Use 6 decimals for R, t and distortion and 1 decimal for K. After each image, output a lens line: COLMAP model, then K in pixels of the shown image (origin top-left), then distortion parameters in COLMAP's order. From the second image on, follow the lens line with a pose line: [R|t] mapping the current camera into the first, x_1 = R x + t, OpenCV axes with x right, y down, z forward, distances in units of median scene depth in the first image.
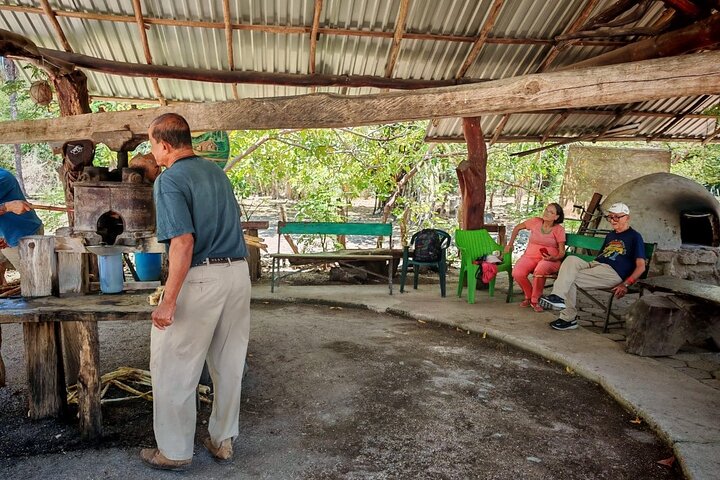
lens RADIAL K [[604.0, 0, 363.4], [0, 604.0, 243.0], [0, 0, 1]] dist [-0.007857, -0.003266]
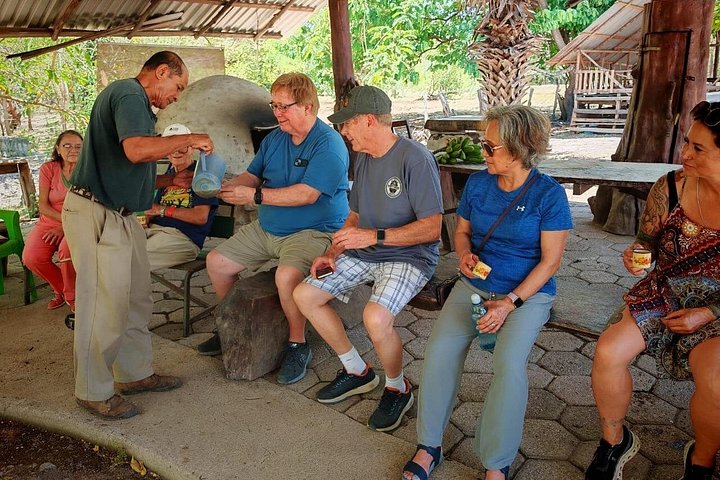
lens RADIAL K [[604.0, 0, 363.6], [0, 604.0, 238.1], [0, 0, 1]] dist [-0.007857, -0.003266]
pose [[0.763795, -0.200359, 0.613575, 0.094615], [0.112269, 0.977351, 0.179392, -0.024438], [-0.635620, -0.068133, 0.768989, 0.219191]]
